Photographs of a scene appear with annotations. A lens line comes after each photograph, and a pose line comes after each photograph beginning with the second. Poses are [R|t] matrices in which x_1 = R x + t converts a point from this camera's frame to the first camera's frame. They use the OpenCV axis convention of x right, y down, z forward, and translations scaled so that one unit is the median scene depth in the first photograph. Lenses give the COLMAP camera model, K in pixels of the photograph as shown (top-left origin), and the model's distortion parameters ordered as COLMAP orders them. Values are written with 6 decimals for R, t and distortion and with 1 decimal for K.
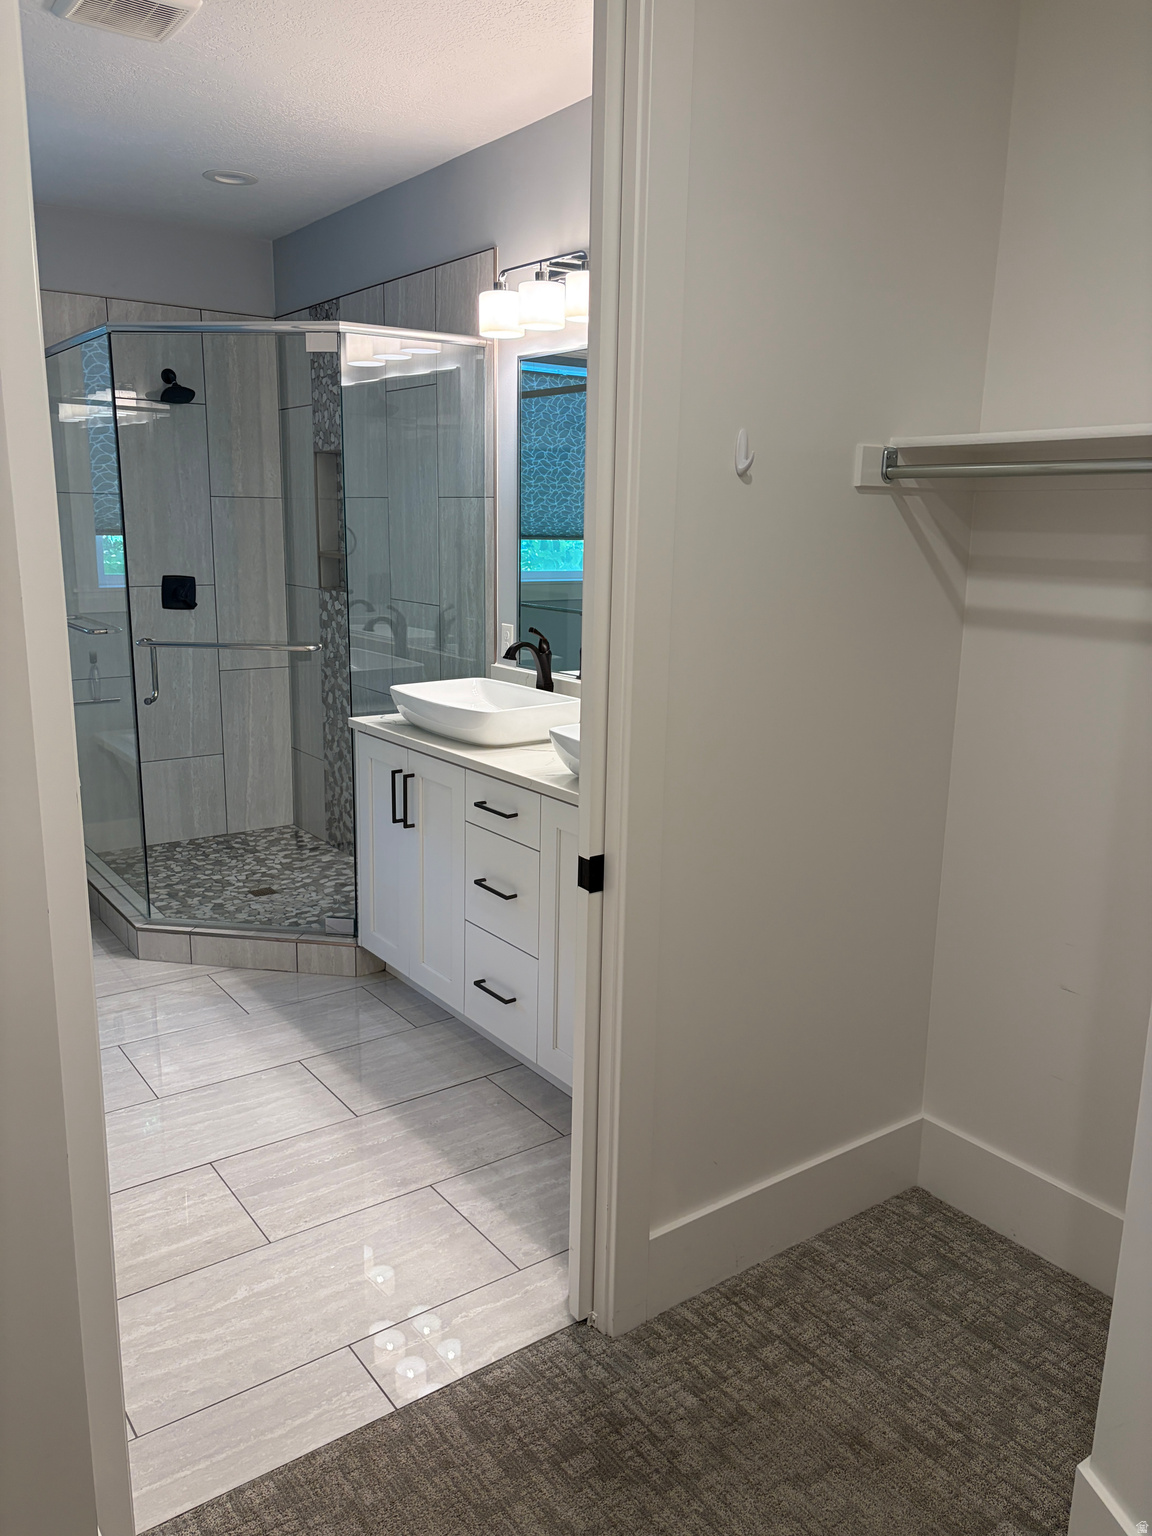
lens RADIAL K [[1170.8, 0, 576.8], [0, 1170.8, 767.9], [0, 0, 1]] dist [0.062165, -0.062705]
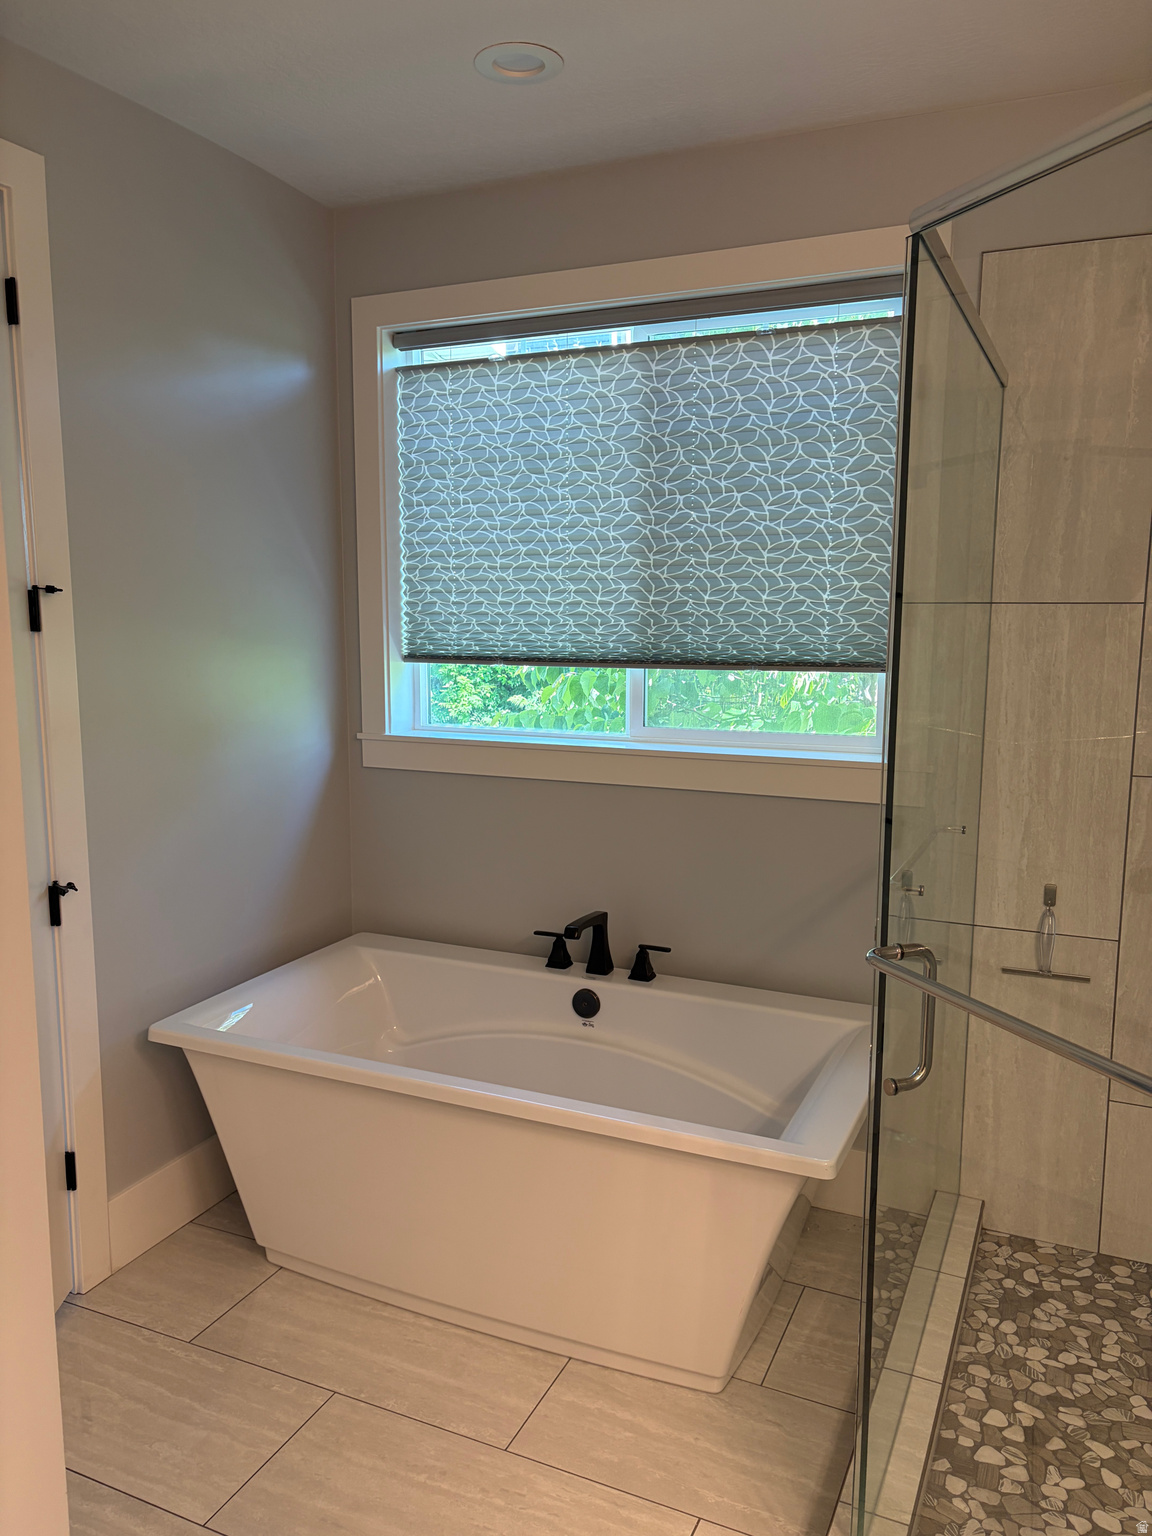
lens RADIAL K [[1170.8, 0, 577.3], [0, 1170.8, 769.9], [0, 0, 1]] dist [0.062165, -0.062705]
pose [[0.489926, 0.111567, -0.864596, -0.049008], [-0.172760, 0.984533, 0.029148, -0.135574], [0.854475, 0.135087, 0.501622, 0.553431]]
